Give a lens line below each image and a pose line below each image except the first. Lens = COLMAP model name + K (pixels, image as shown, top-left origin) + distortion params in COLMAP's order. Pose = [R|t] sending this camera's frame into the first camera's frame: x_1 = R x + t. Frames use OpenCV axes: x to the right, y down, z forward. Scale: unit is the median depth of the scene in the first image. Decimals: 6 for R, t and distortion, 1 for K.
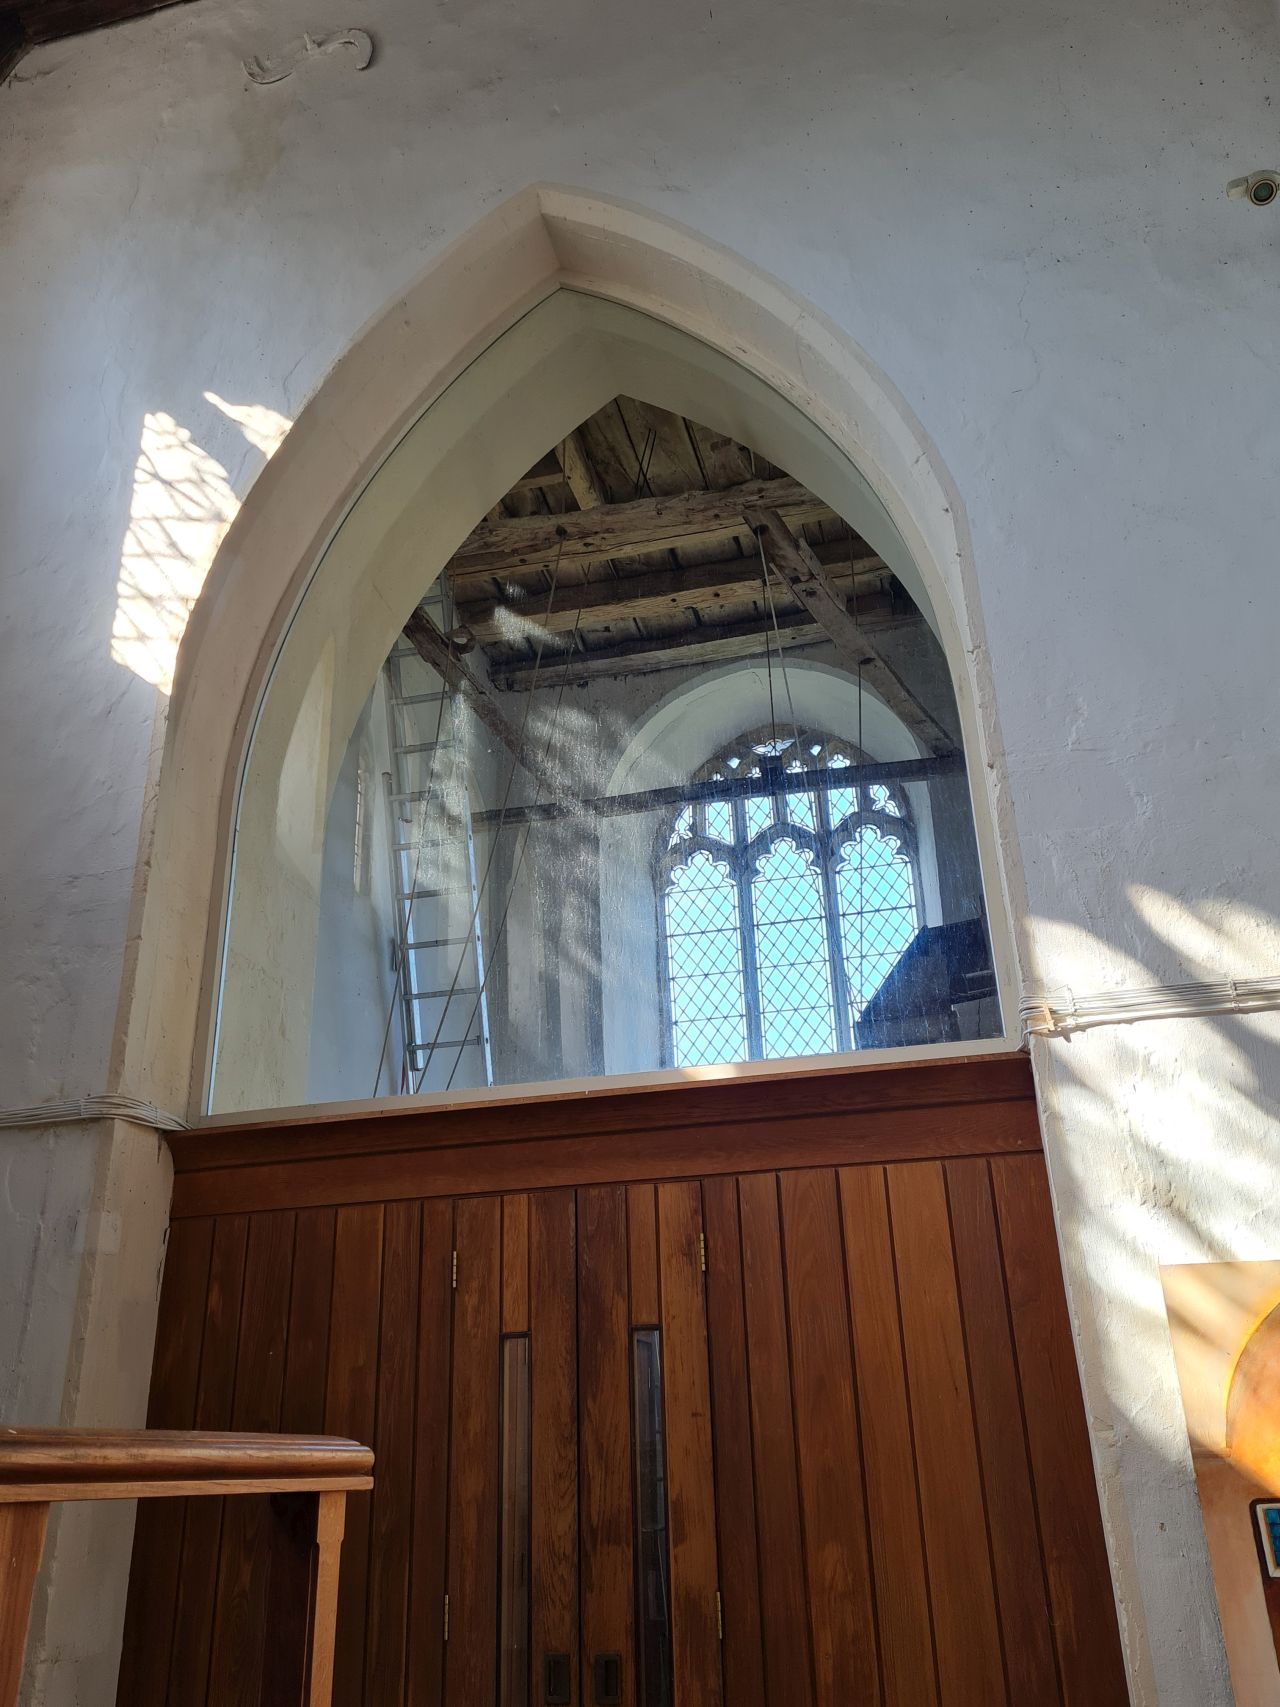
lens RADIAL K [[1381.6, 0, 647.5], [0, 1381.6, 860.0], [0, 0, 1]] dist [0.027880, 0.006240]
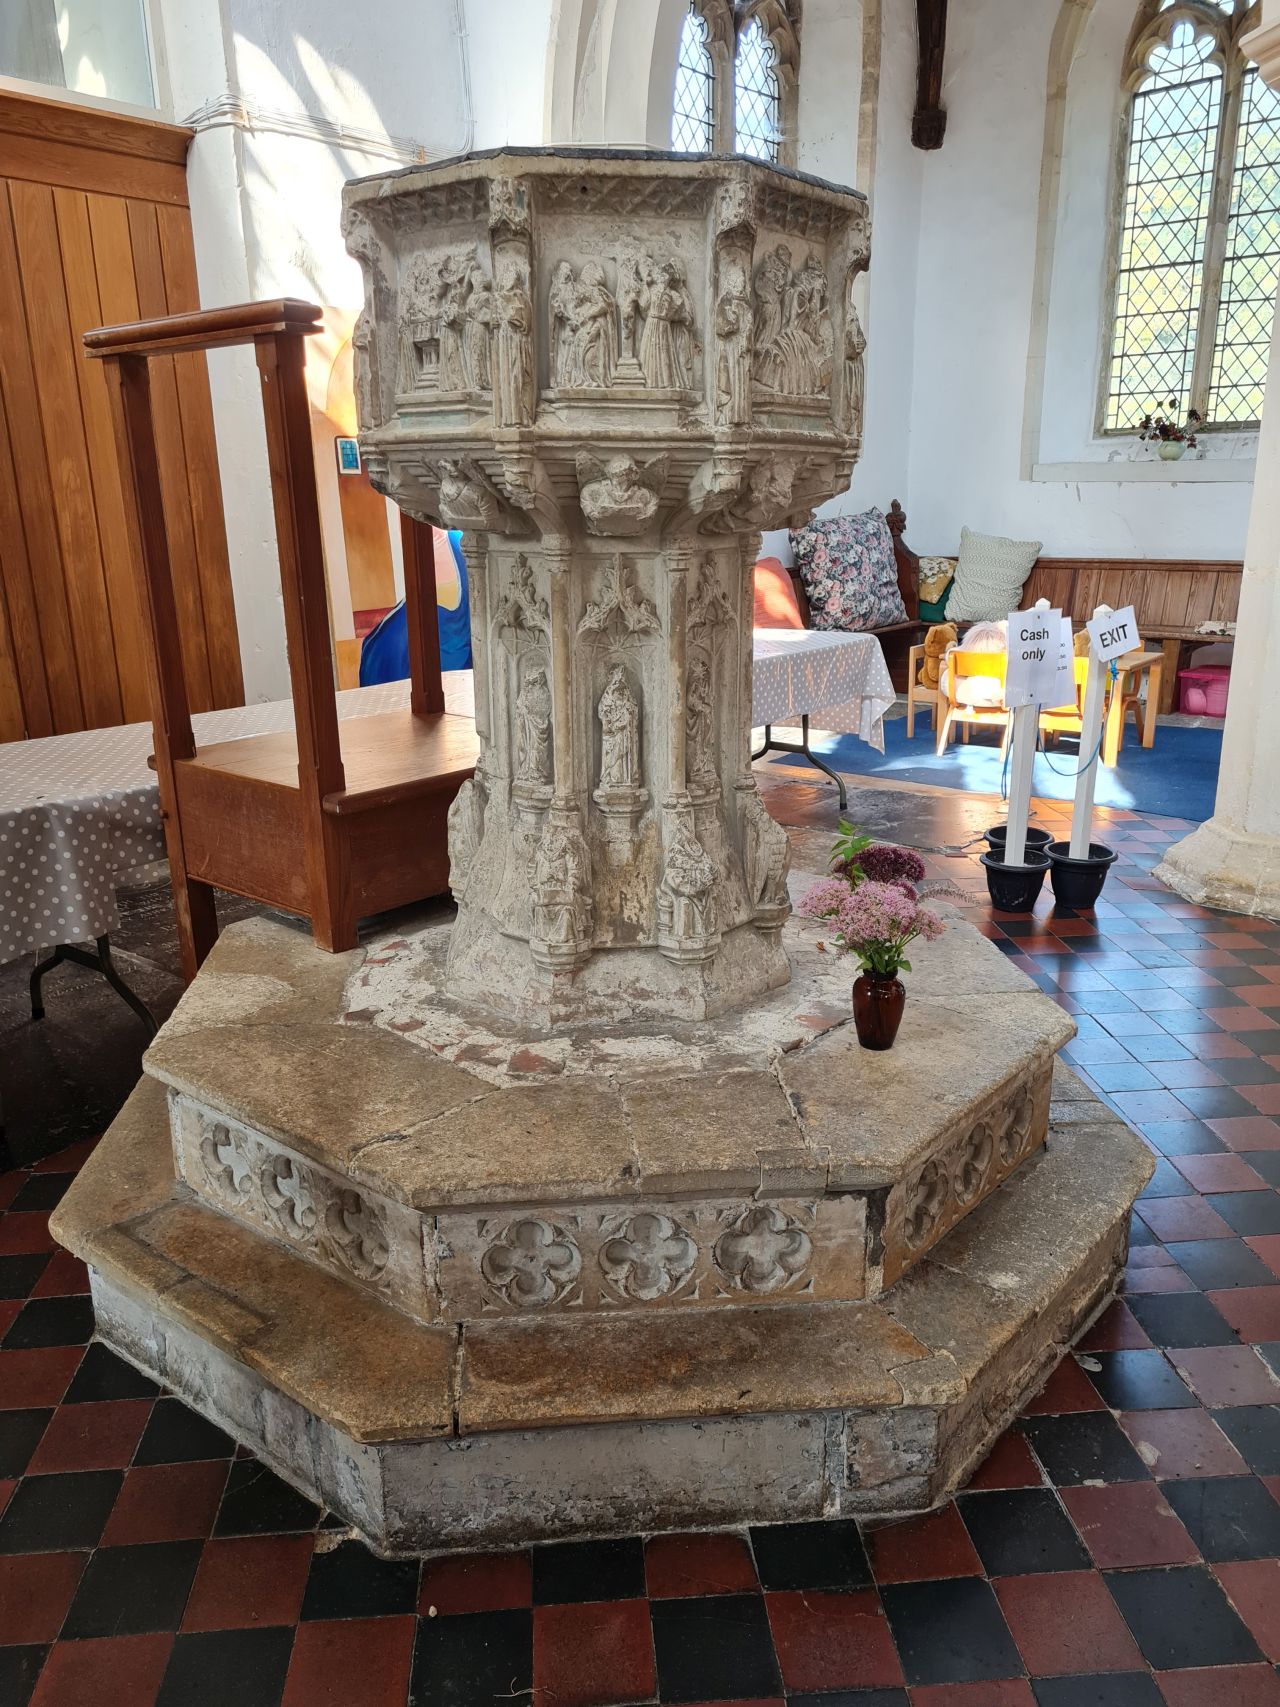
lens RADIAL K [[1381.6, 0, 647.5], [0, 1381.6, 860.0], [0, 0, 1]] dist [0.027880, 0.006240]
pose [[0.446909, -0.219762, 0.867166, -0.959861], [-0.364960, 0.840229, 0.401023, 0.028368], [-0.816748, -0.495702, 0.295301, -0.154046]]
